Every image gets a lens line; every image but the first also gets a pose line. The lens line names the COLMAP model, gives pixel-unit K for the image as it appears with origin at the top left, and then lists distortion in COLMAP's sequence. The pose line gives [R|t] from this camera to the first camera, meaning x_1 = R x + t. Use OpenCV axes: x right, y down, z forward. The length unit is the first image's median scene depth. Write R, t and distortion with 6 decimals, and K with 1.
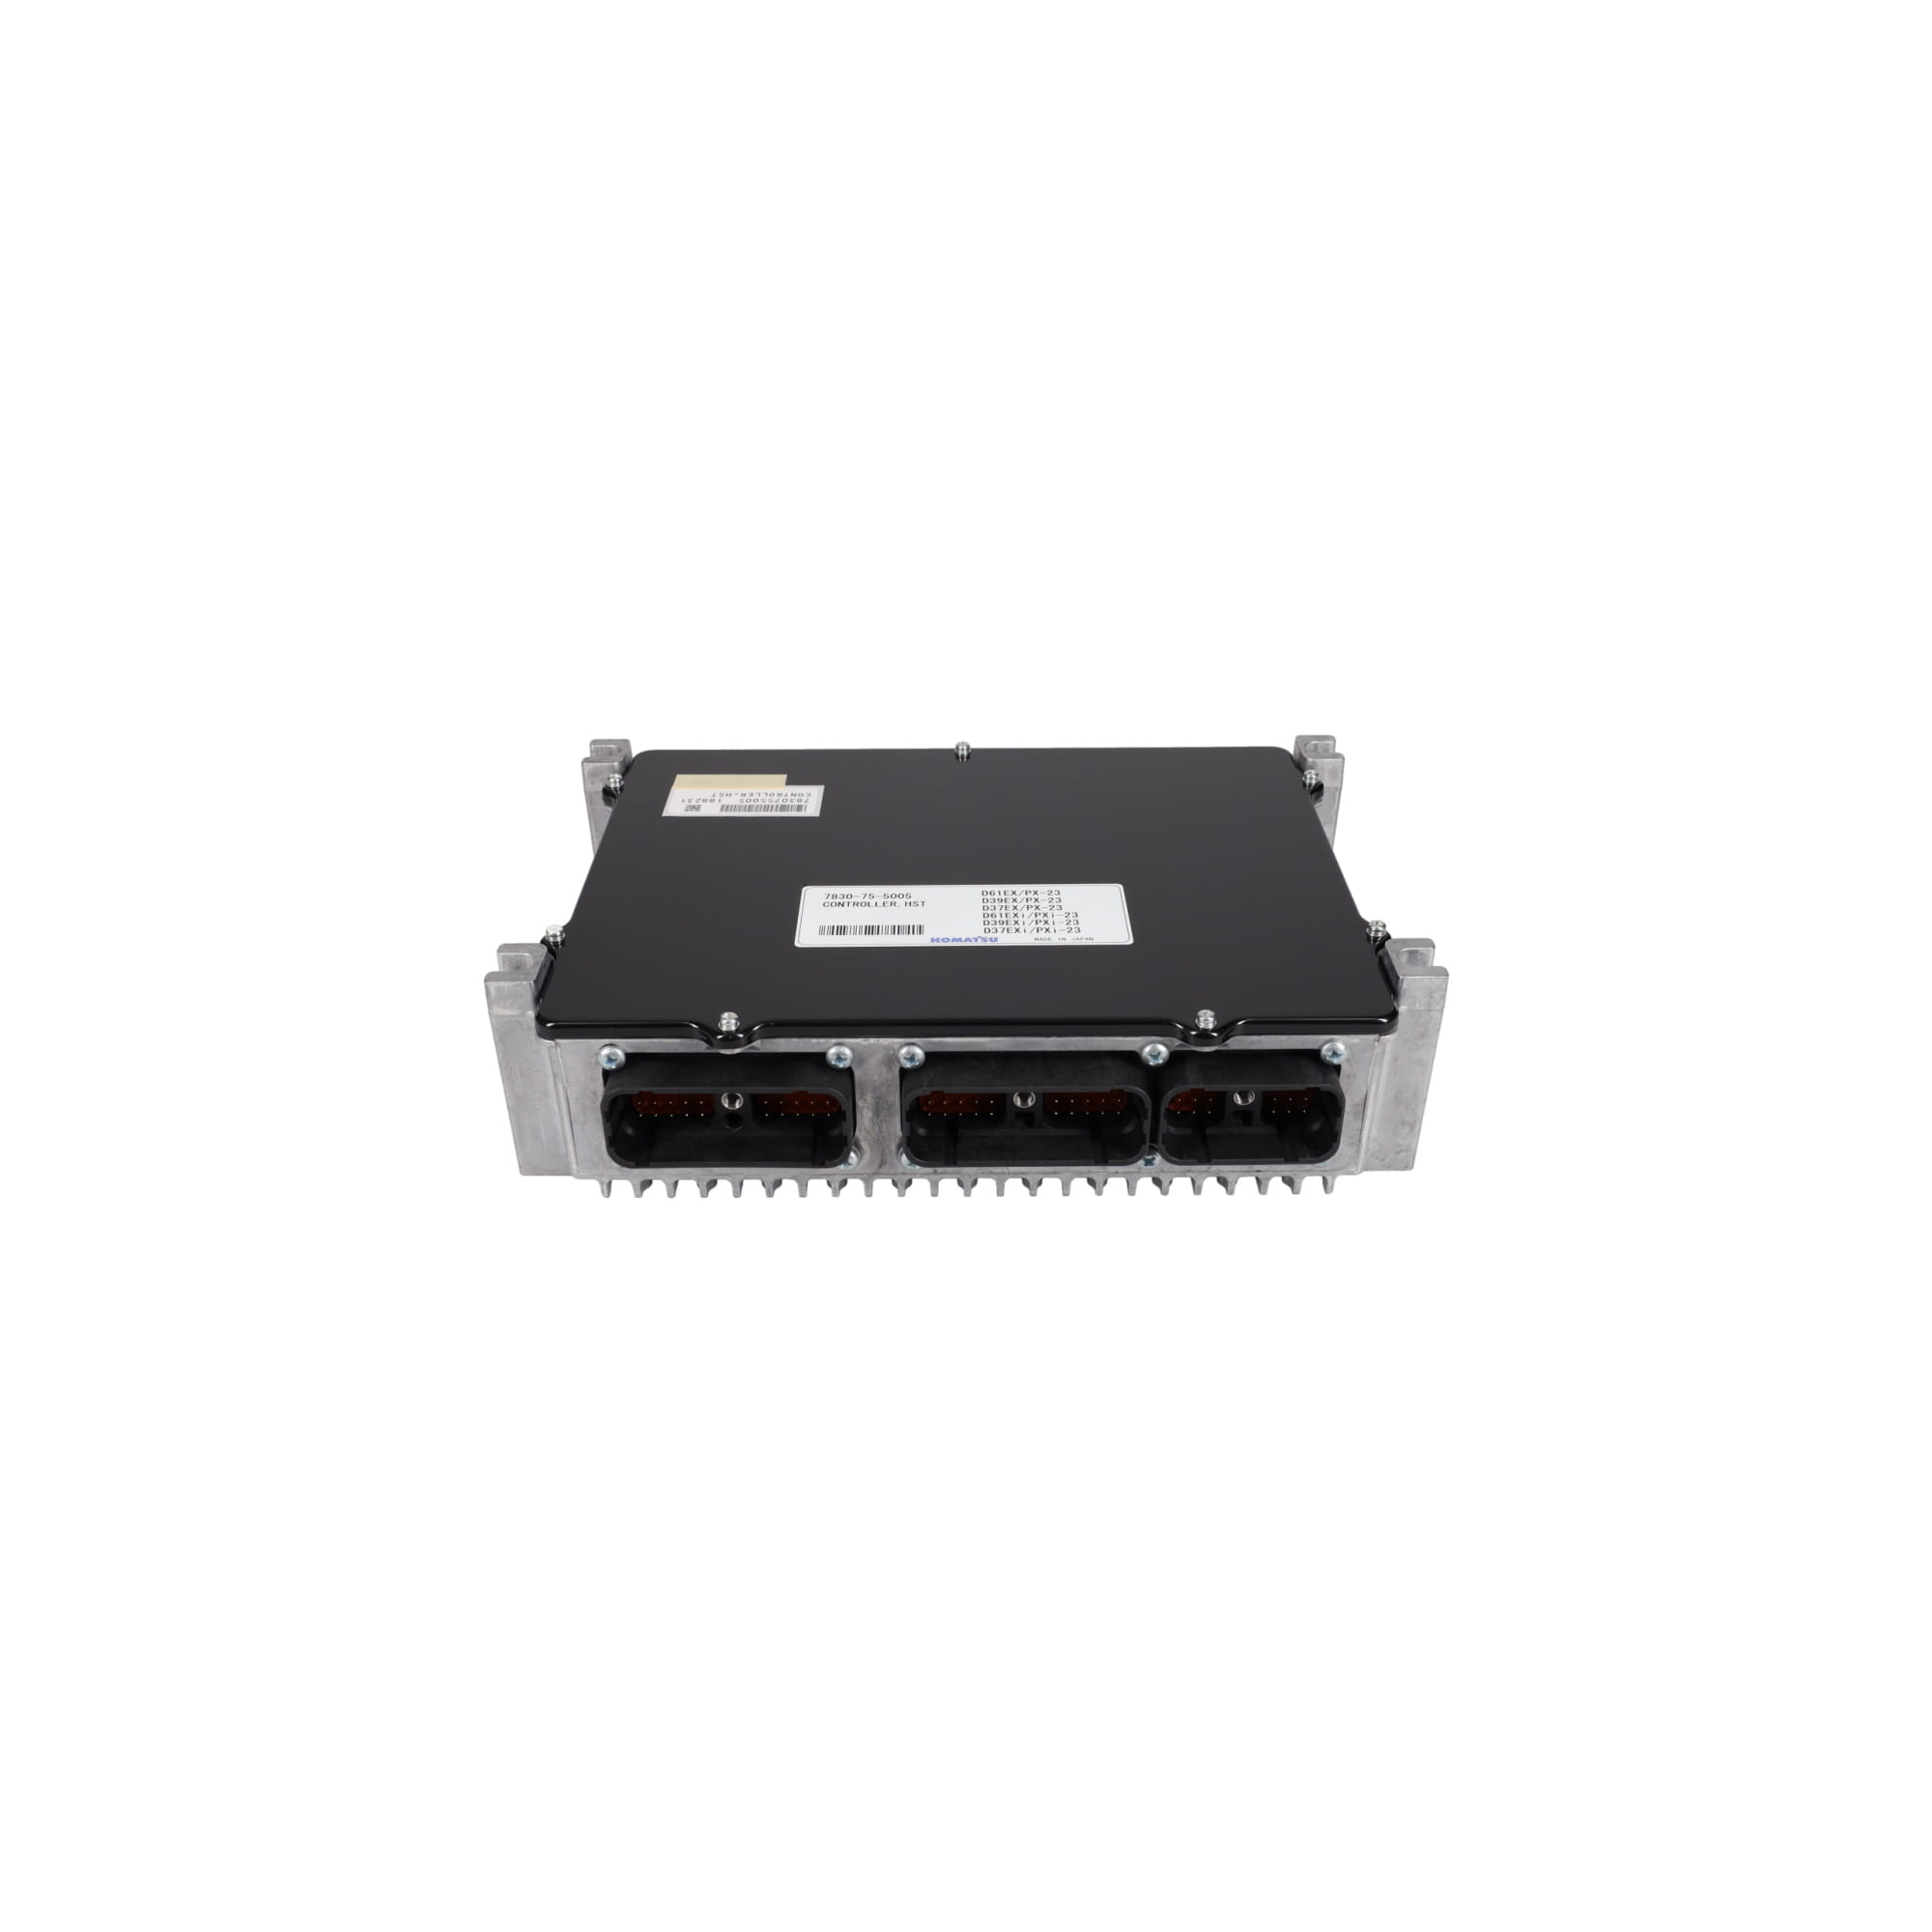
lens RADIAL K [[1646.7, 0, 987.9], [0, 1646.7, 910.9], [0, 0, 1]] dist [0.003768, 0.000168]
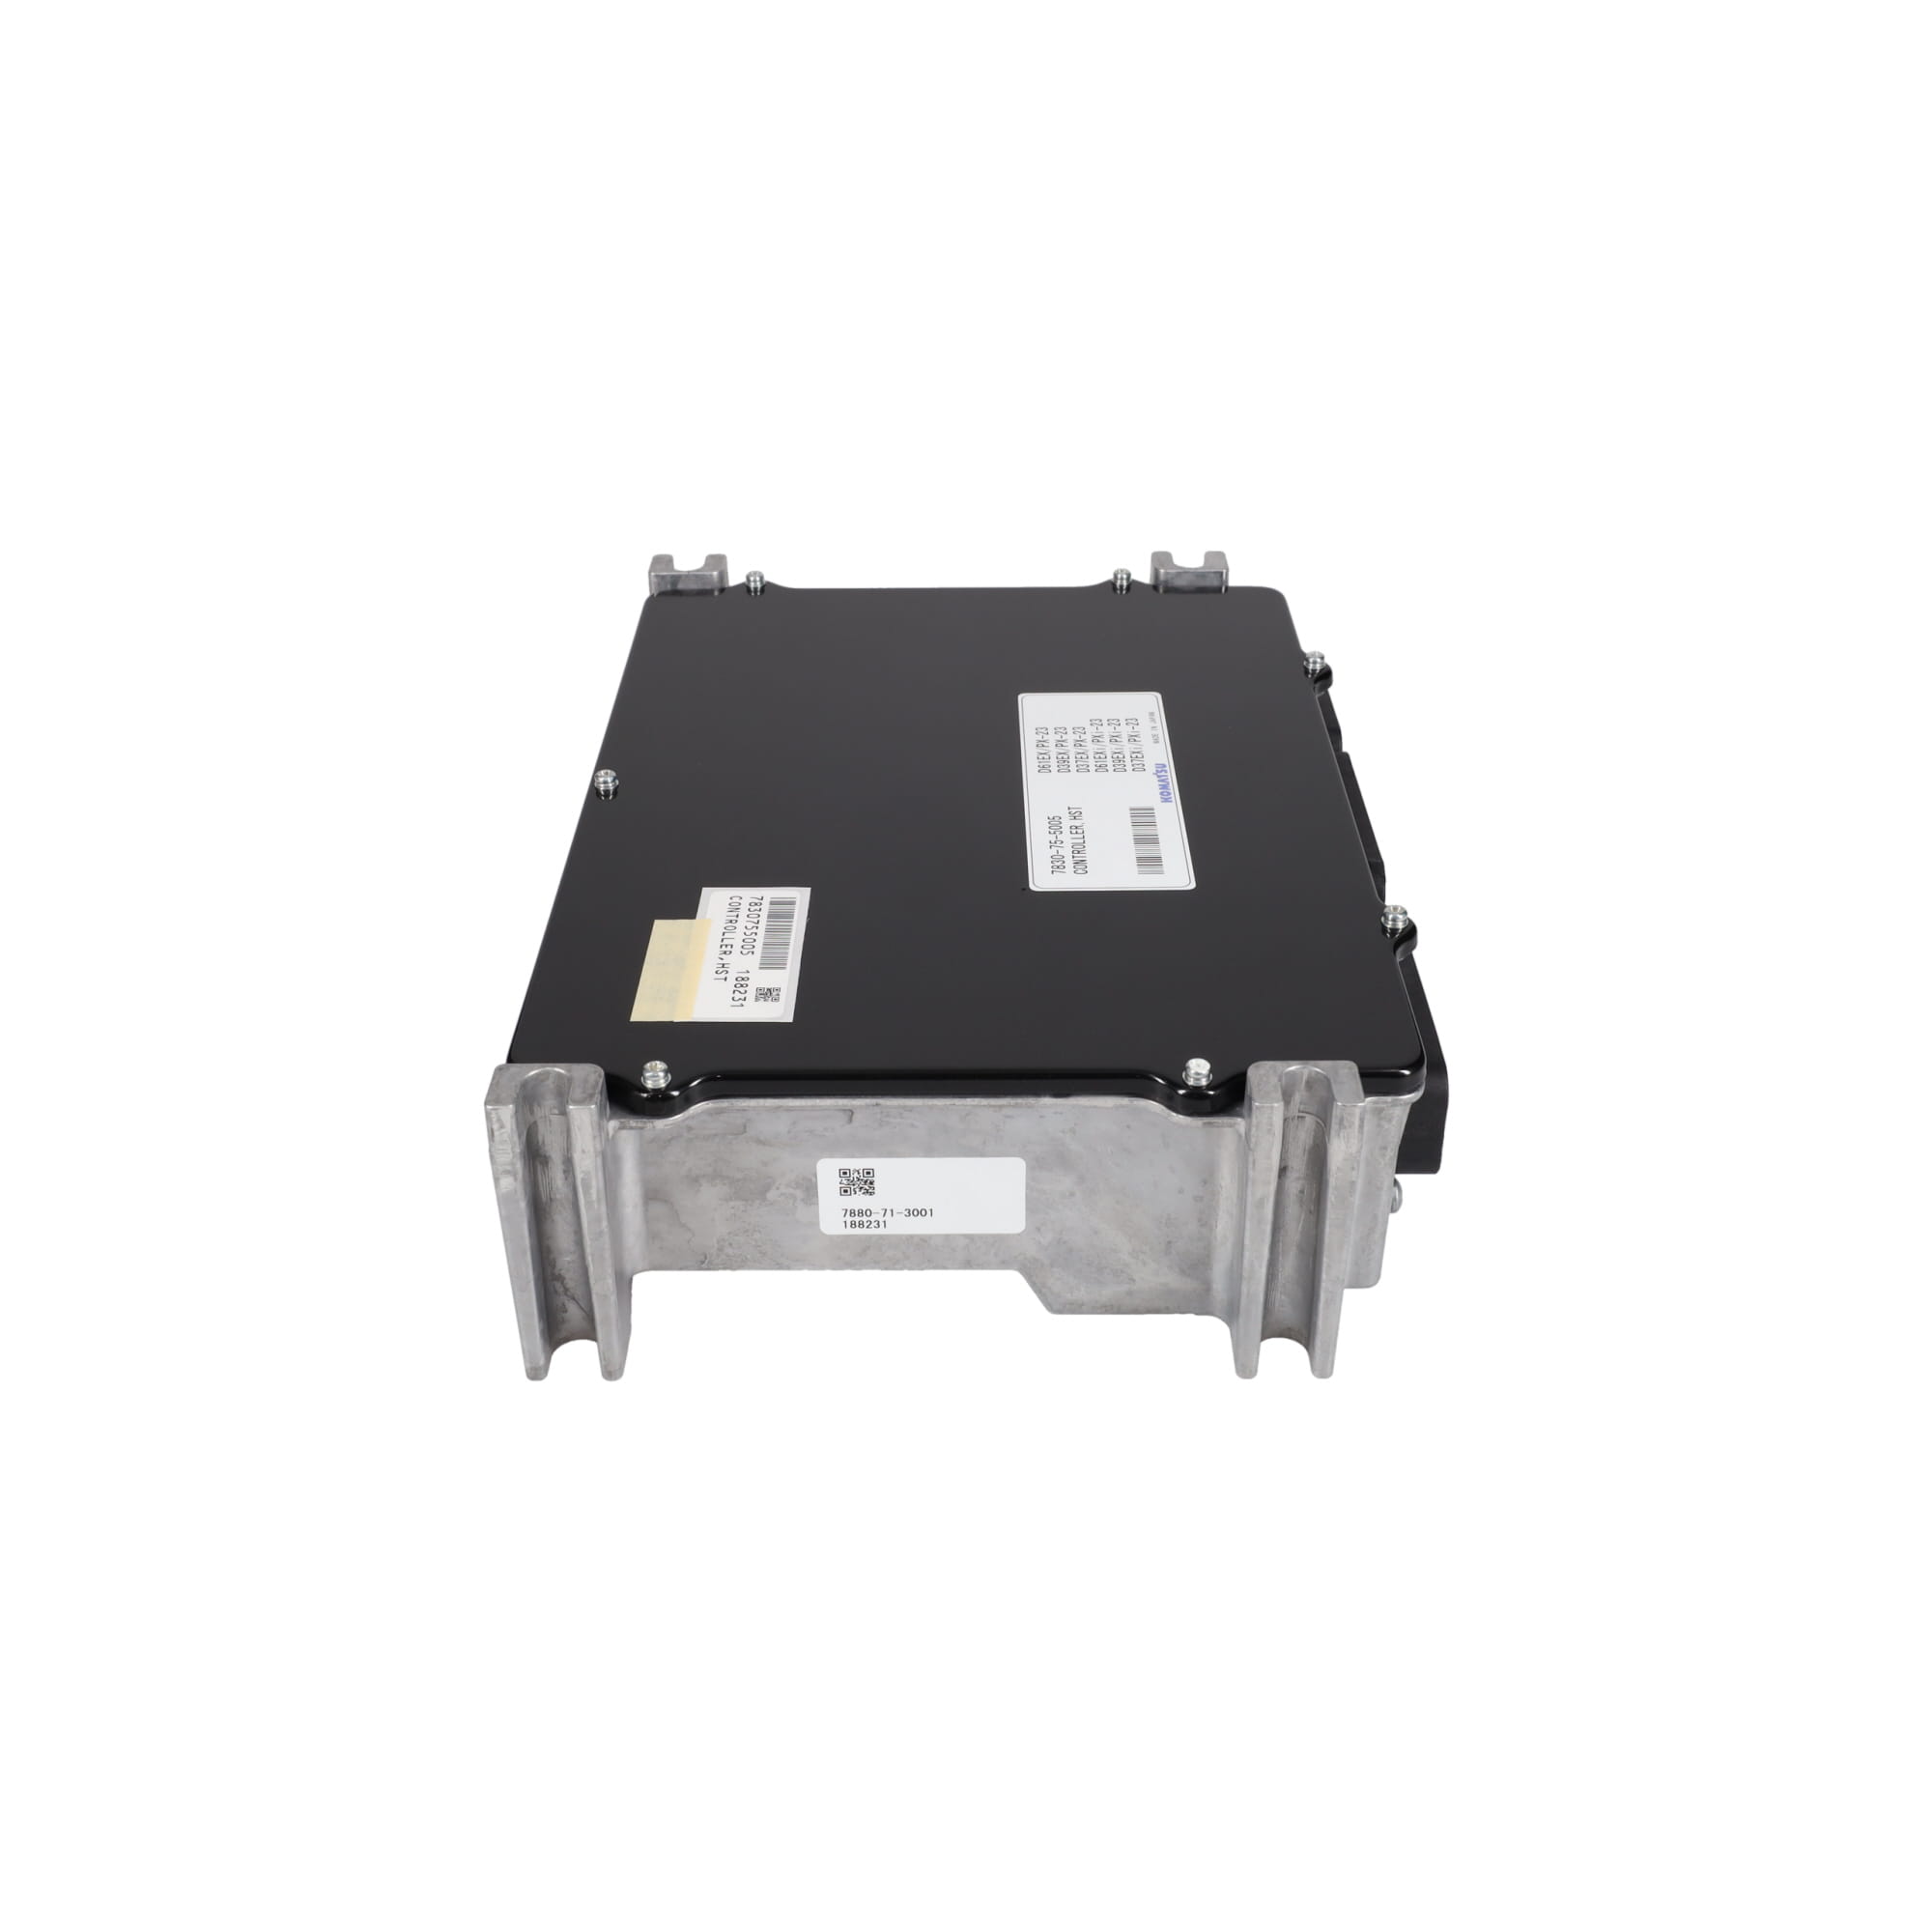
lens RADIAL K [[2211.7, 0, 884.8], [0, 2211.7, 965.7], [0, 0, 1]] dist [0.012218, 0.003861]
pose [[0.046010, -0.540910, 0.839821, -0.948380], [0.517709, 0.731909, 0.443043, -0.452870], [-0.854319, 0.414398, 0.313709, 0.789886]]
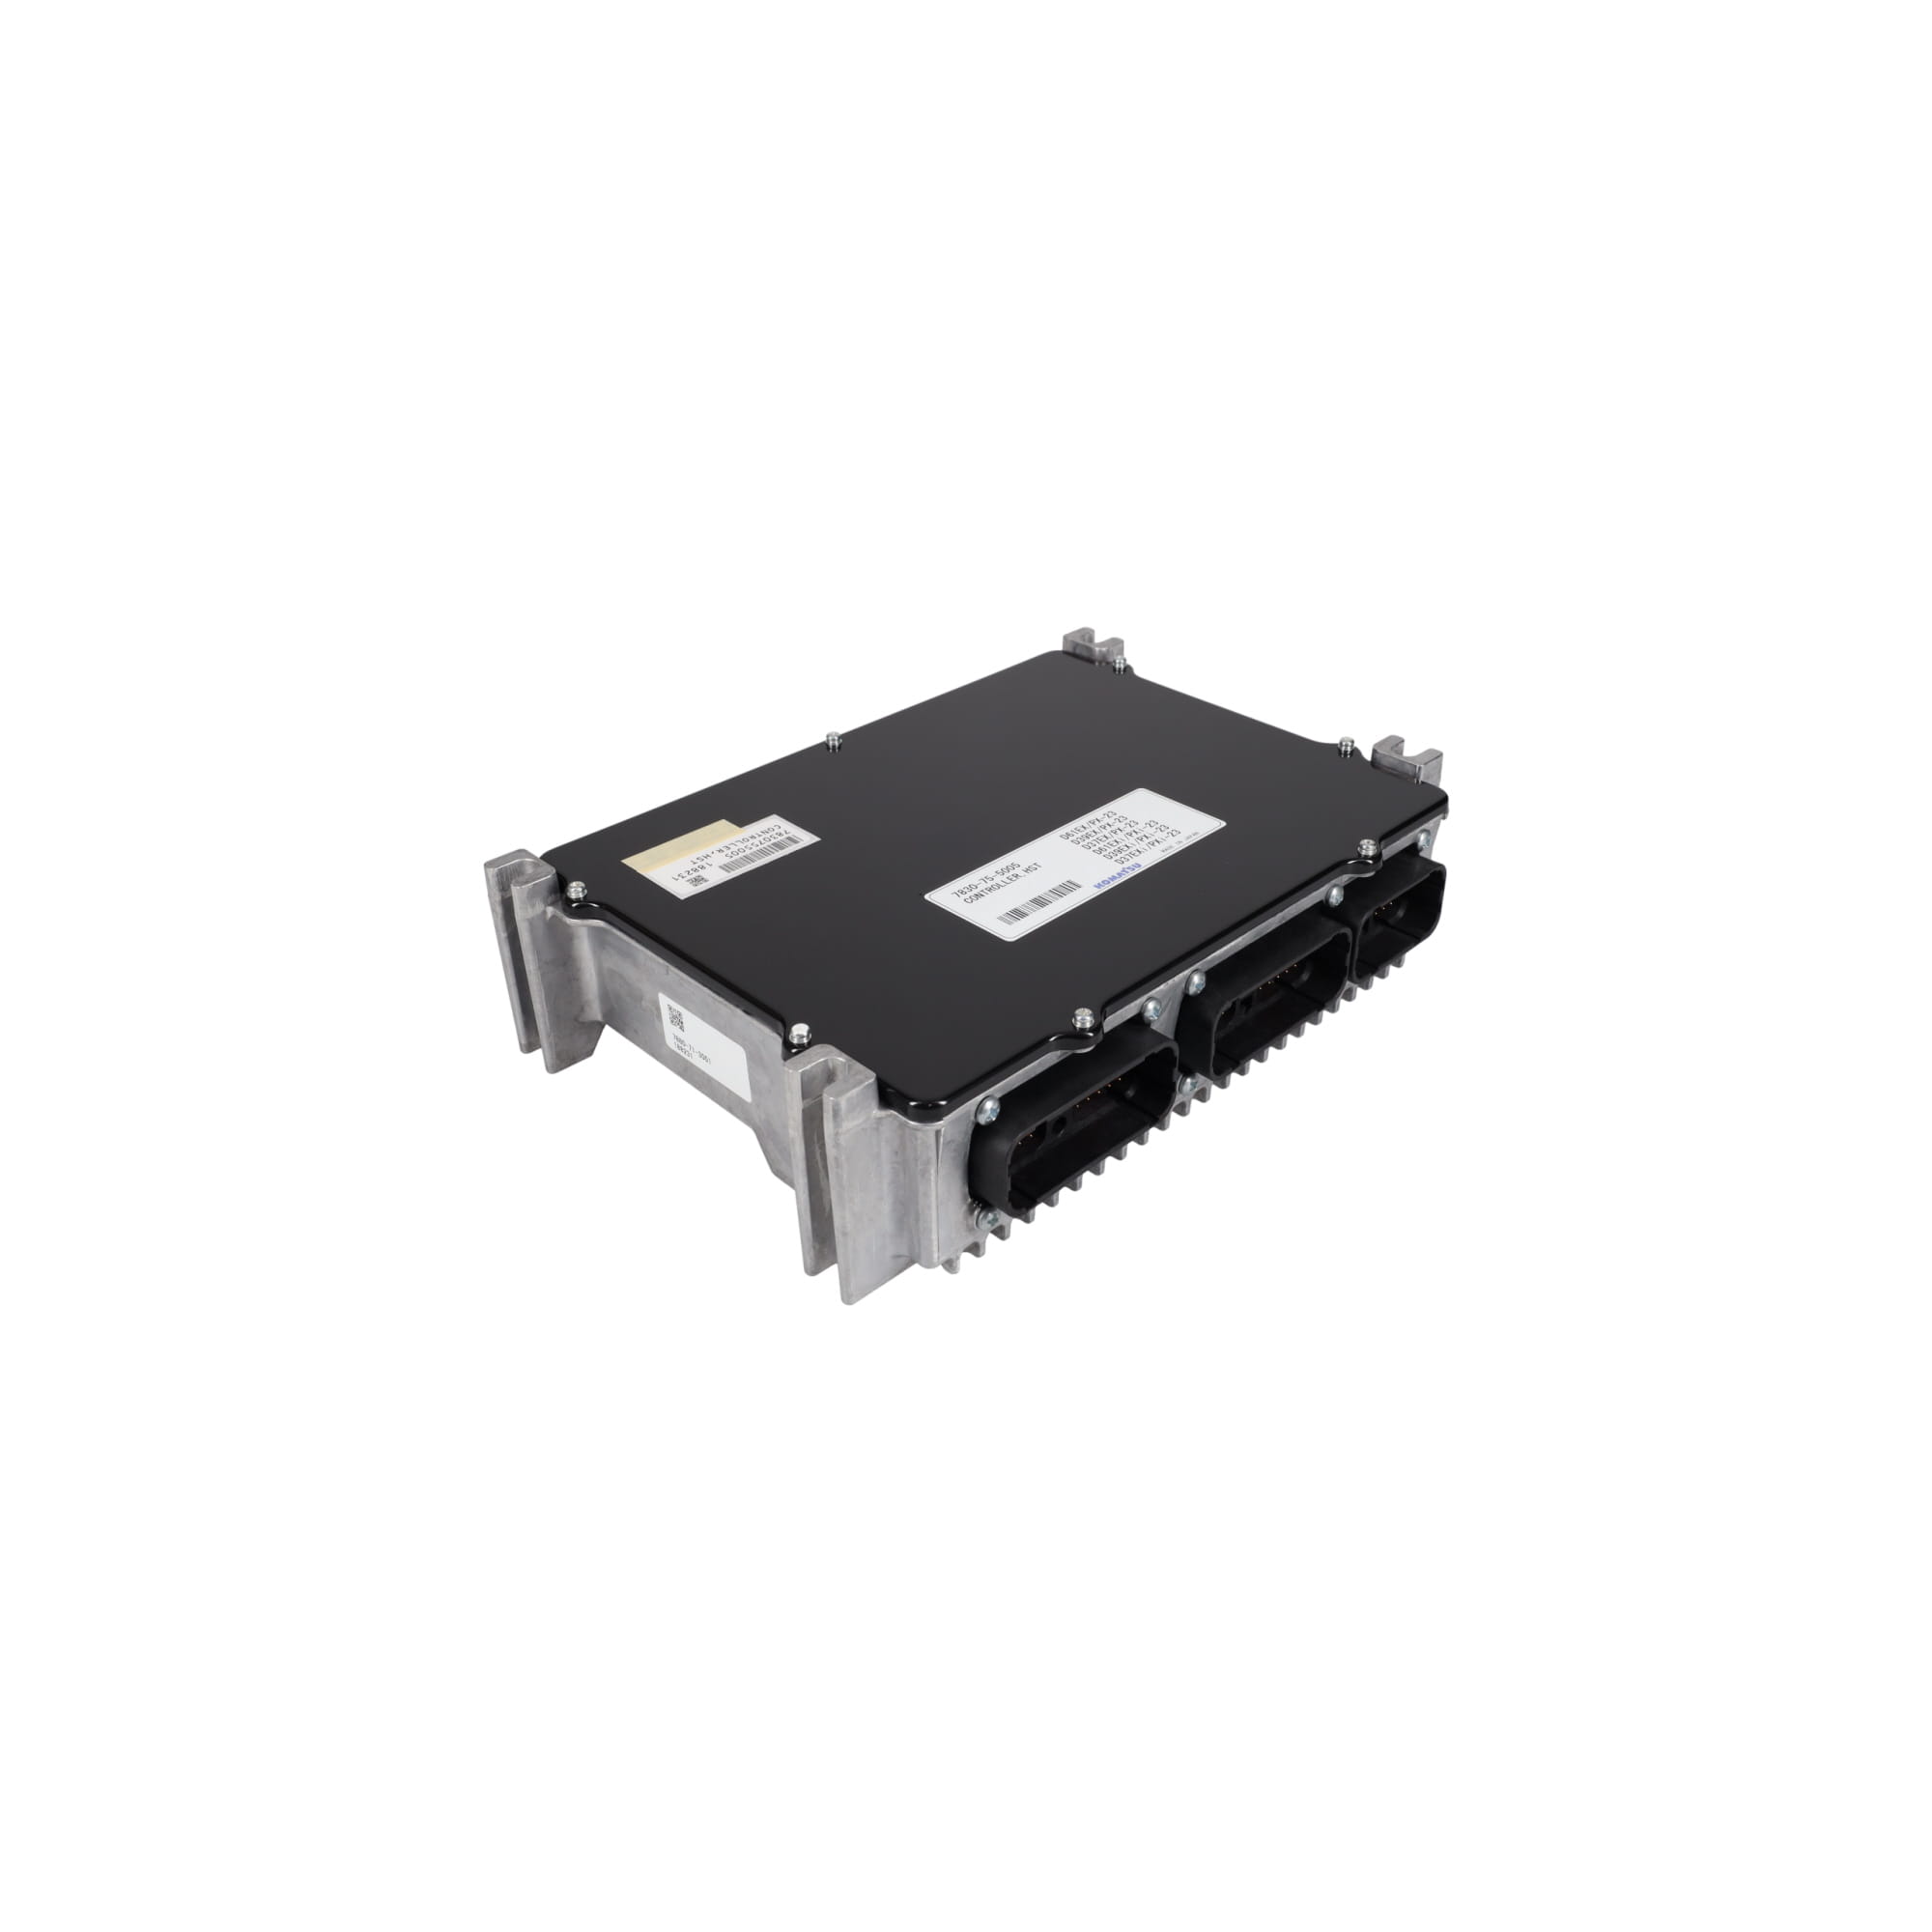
lens RADIAL K [[1646.7, 0, 987.9], [0, 1646.7, 910.9], [0, 0, 1]] dist [0.003768, 0.000168]
pose [[0.723522, -0.365528, 0.585581, -0.660267], [0.352806, 0.924943, 0.141448, -0.131520], [-0.593332, 0.104255, 0.798178, 0.225930]]
